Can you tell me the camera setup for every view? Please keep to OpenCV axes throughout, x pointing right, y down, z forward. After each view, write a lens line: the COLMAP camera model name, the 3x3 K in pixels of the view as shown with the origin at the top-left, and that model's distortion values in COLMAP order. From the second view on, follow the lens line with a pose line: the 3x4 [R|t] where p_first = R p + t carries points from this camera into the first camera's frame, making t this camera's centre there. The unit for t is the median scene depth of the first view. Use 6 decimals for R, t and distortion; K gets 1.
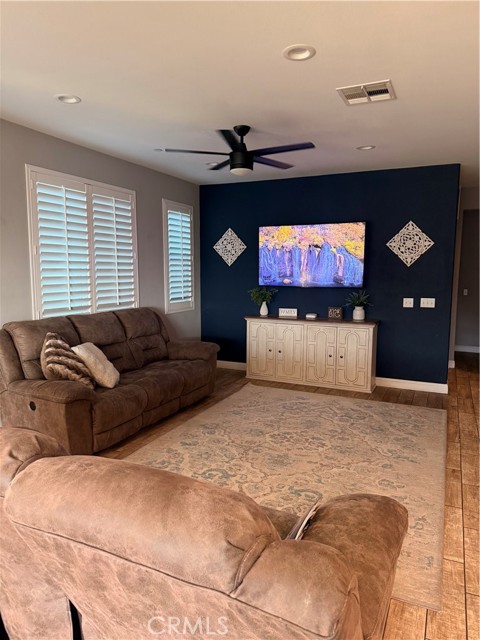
lens RADIAL K [[449.7, 0, 239.5], [0, 449.7, 323.0], [0, 0, 1]] dist [0.048765, -0.064452]
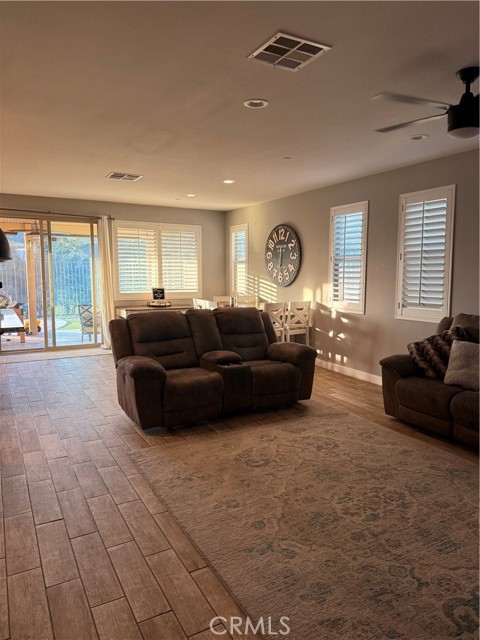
lens RADIAL K [[449.7, 0, 242.5], [0, 449.7, 326.3], [0, 0, 1]] dist [0.048765, -0.064452]
pose [[-0.590213, 0.093408, -0.801825, 0.809347], [-0.106973, 0.975473, 0.192378, -0.134507], [0.800128, 0.199318, -0.565745, 1.178210]]
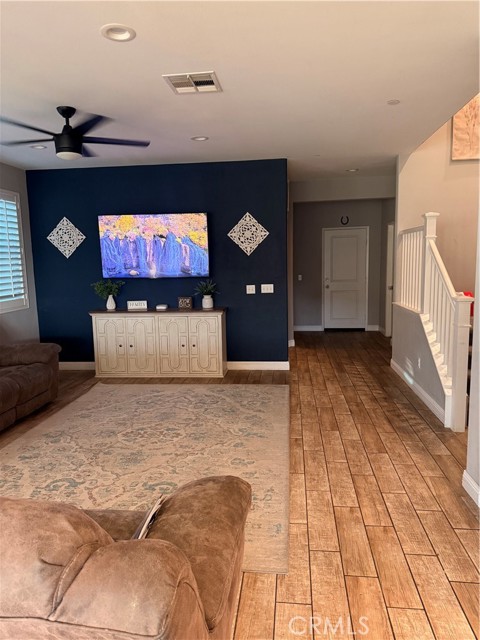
lens RADIAL K [[449.7, 0, 244.4], [0, 449.7, 317.9], [0, 0, 1]] dist [0.048765, -0.064452]
pose [[0.945573, -0.070324, 0.317720, 0.025040], [0.068247, 0.997512, 0.017679, 0.004607], [-0.318173, 0.004967, 0.948020, 0.007138]]
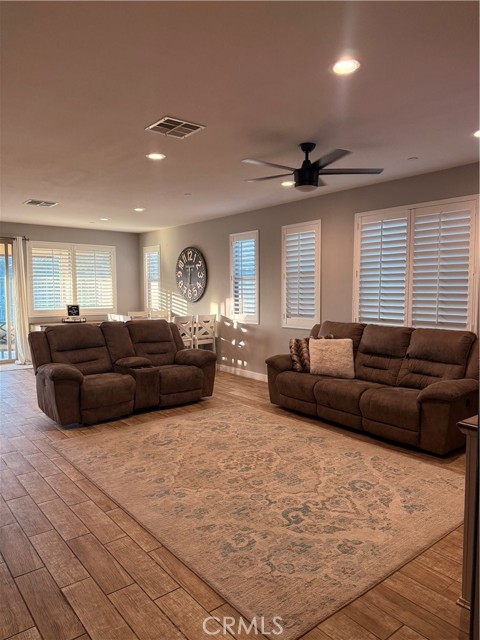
lens RADIAL K [[449.7, 0, 241.1], [0, 449.7, 324.2], [0, 0, 1]] dist [0.048765, -0.064452]
pose [[-0.441670, 0.067539, -0.894632, 0.978200], [-0.113130, 0.985011, 0.130213, -0.151440], [0.890017, 0.158721, -0.427409, 1.343099]]
